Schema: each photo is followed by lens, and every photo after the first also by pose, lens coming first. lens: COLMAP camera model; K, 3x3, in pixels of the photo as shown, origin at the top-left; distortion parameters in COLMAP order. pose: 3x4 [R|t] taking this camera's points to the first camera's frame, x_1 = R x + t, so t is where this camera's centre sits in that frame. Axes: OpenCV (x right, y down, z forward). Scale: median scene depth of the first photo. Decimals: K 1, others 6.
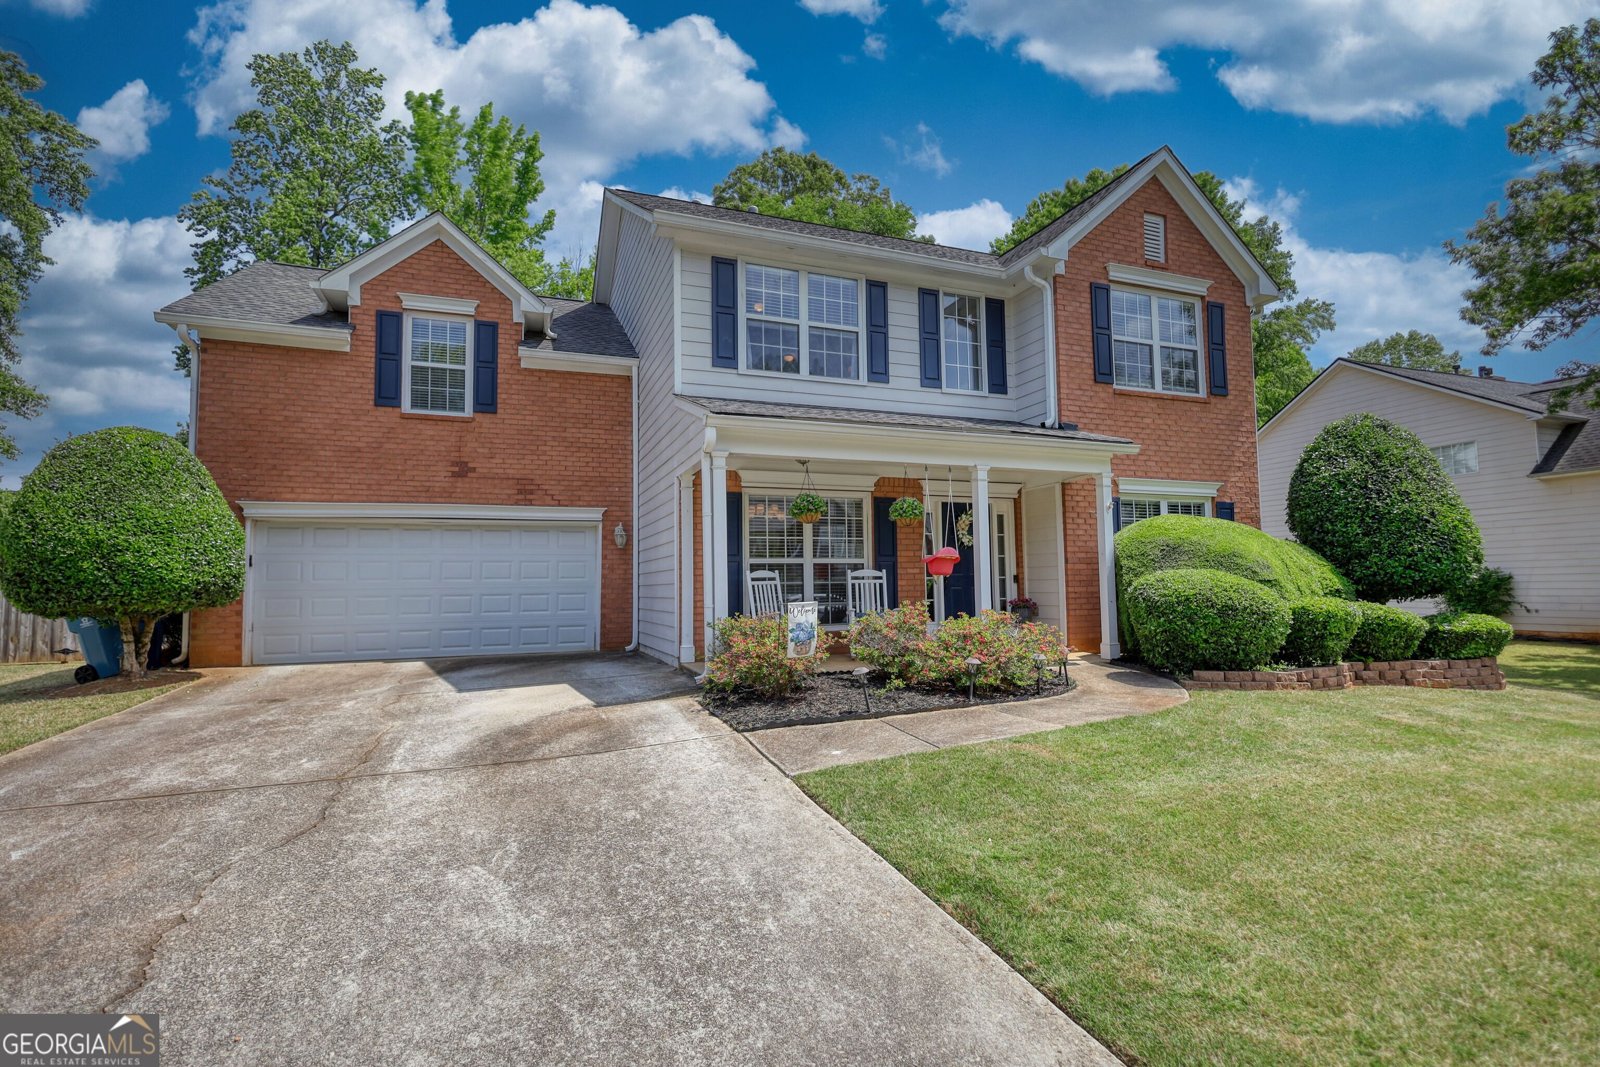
lens RADIAL K [[755.3, 0, 793.4], [0, 755.3, 533.1], [0, 0, 1]] dist [0.004125, -0.000540]
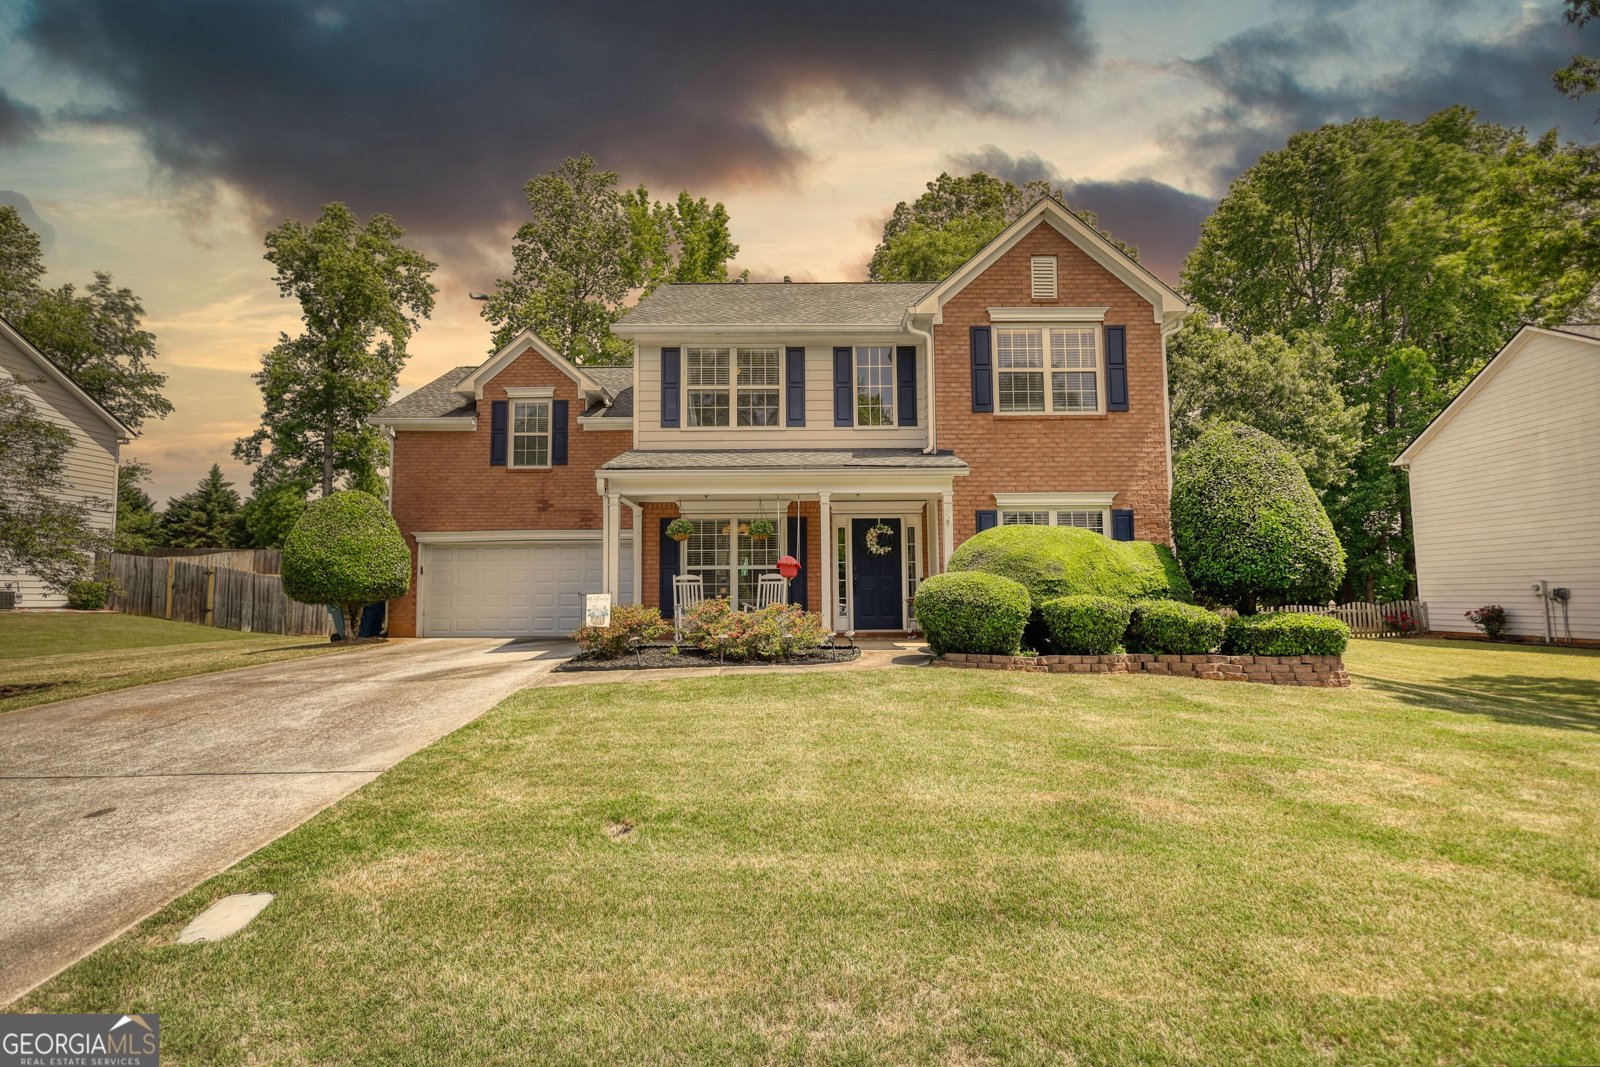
lens RADIAL K [[755.3, 0, 805.0], [0, 755.3, 536.6], [0, 0, 1]] dist [0.004125, -0.000540]
pose [[0.937006, -0.022210, -0.348607, 0.553929], [0.021398, 0.999752, -0.006181, -0.005677], [0.348657, -0.001668, 0.937249, -0.185290]]
